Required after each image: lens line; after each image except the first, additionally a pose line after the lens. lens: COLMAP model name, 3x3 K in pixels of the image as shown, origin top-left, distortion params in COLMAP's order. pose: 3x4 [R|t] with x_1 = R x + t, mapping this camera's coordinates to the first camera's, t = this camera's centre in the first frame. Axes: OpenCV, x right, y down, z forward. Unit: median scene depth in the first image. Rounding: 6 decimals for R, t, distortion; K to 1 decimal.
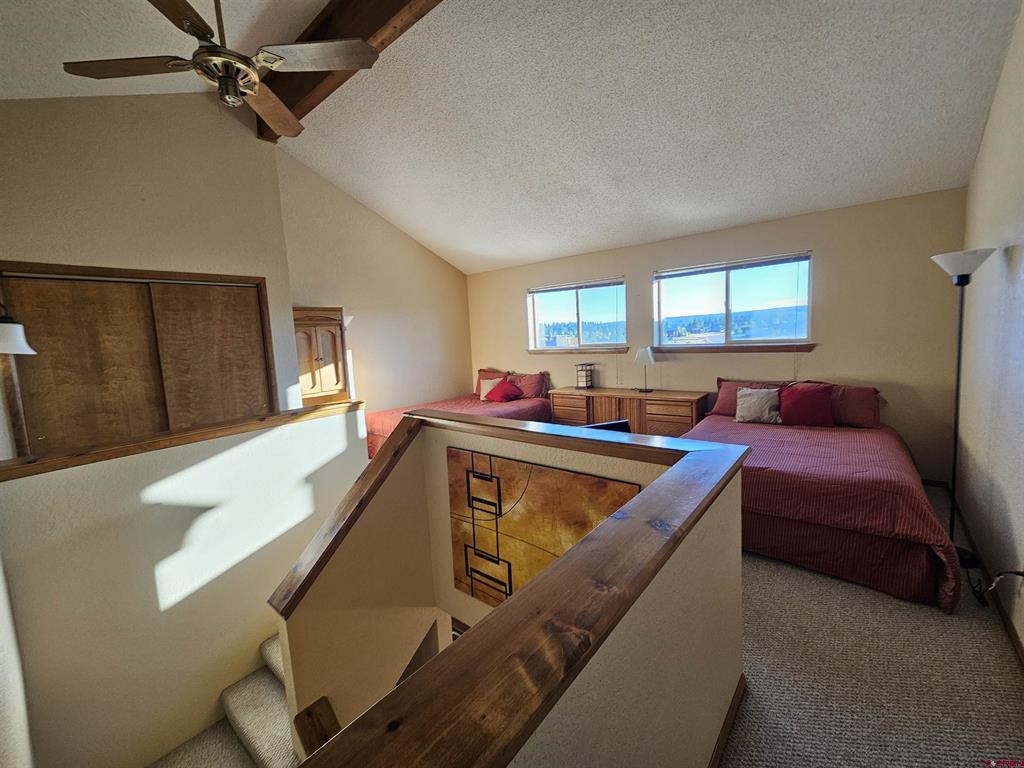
lens RADIAL K [[419.5, 0, 504.3], [0, 419.5, 379.2], [0, 0, 1]] dist [0.003082, -0.001026]
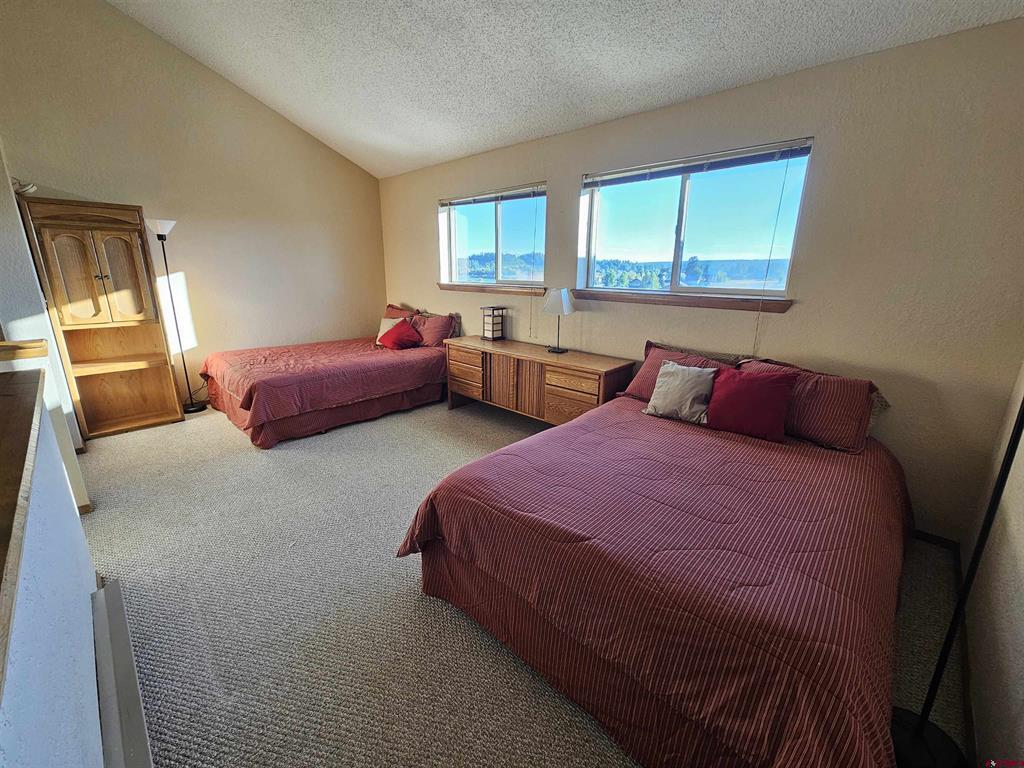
lens RADIAL K [[419.5, 0, 504.1], [0, 419.5, 378.0], [0, 0, 1]] dist [0.003082, -0.001026]
pose [[0.995335, 0.076118, -0.059287, 0.301520], [-0.066331, 0.986086, 0.152428, -0.030619], [0.070065, -0.147784, 0.986535, 0.285780]]
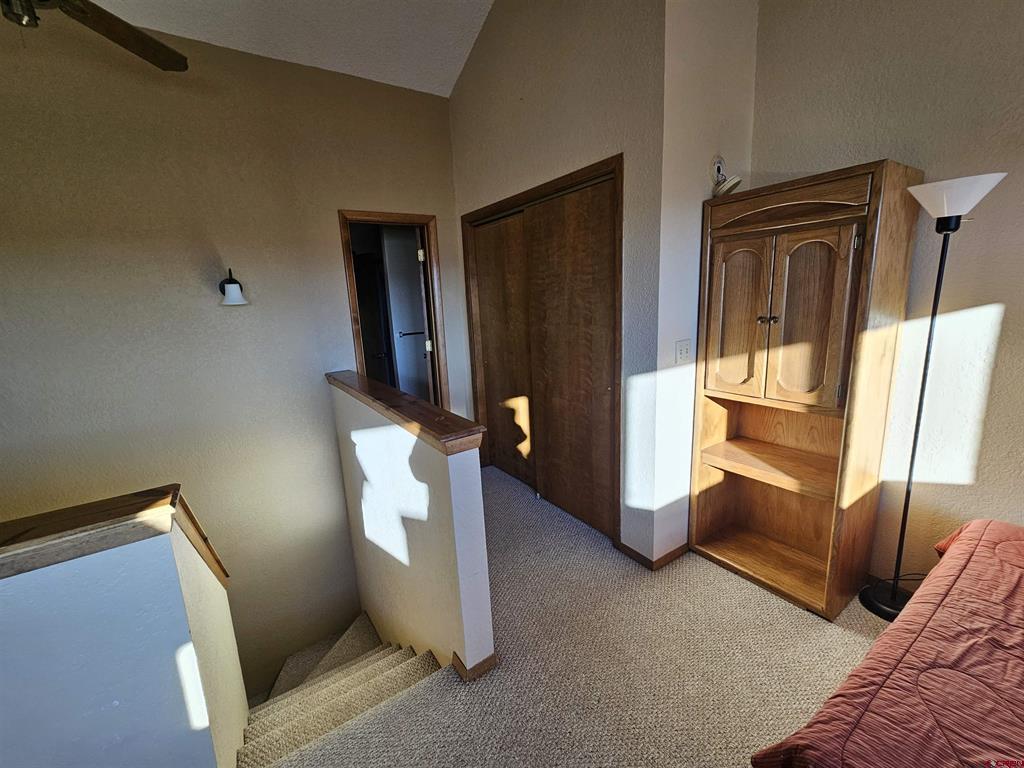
lens RADIAL K [[419.5, 0, 507.7], [0, 419.5, 381.6], [0, 0, 1]] dist [0.003082, -0.001026]
pose [[-0.270163, 0.251088, -0.929498, 0.018715], [-0.043618, 0.961214, 0.272334, -0.085126], [0.961826, 0.114118, -0.248732, 0.828425]]
